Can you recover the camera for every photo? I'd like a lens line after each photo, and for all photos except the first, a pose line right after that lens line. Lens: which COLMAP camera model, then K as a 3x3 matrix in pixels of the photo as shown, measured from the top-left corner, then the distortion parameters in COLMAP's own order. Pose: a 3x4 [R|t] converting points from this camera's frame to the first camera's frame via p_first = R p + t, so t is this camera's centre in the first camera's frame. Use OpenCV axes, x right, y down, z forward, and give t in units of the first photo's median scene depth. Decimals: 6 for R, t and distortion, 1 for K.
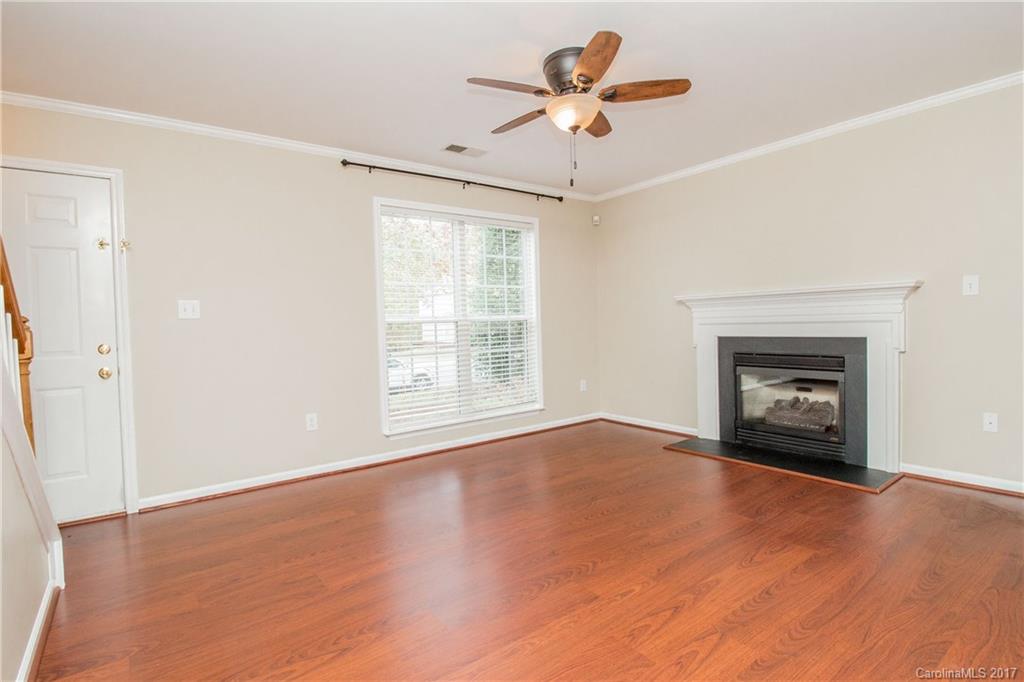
lens RADIAL K [[498.3, 0, 504.3], [0, 498.3, 338.8], [0, 0, 1]] dist [-0.020538, -0.001096]
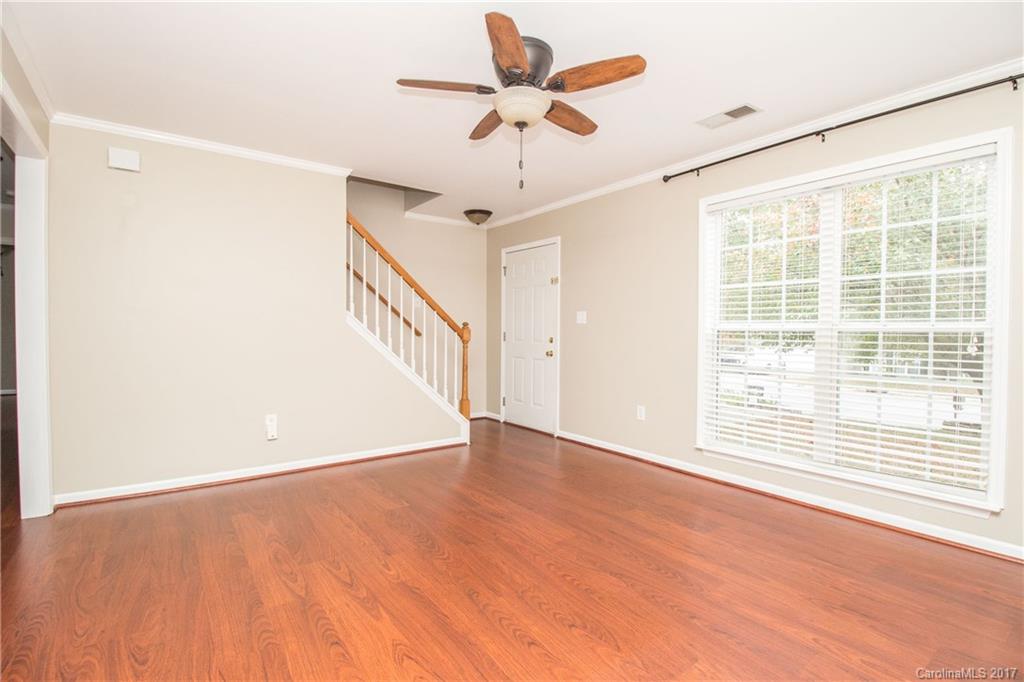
lens RADIAL K [[478.6, 0, 512.0], [0, 478.6, 341.0], [0, 0, 1]] dist [0.001208, -0.013853]
pose [[-0.002428, 0.047995, -0.998845, 0.786911], [-0.040524, 0.998022, 0.048054, -0.047345], [0.999176, 0.040594, -0.000478, 0.746090]]
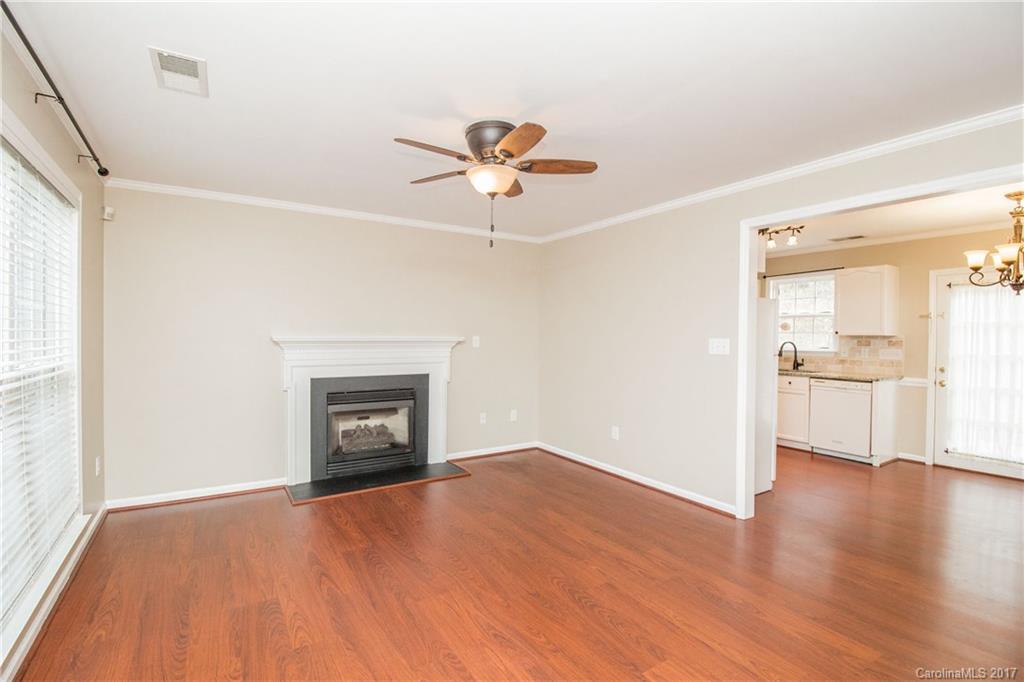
lens RADIAL K [[478.6, 0, 512.0], [0, 478.6, 341.0], [0, 0, 1]] dist [0.001208, -0.013853]
pose [[0.069584, 0.019824, 0.997379, -0.654206], [0.023422, 0.999494, -0.021500, -0.063450], [-0.997301, 0.024856, 0.069085, 0.668762]]
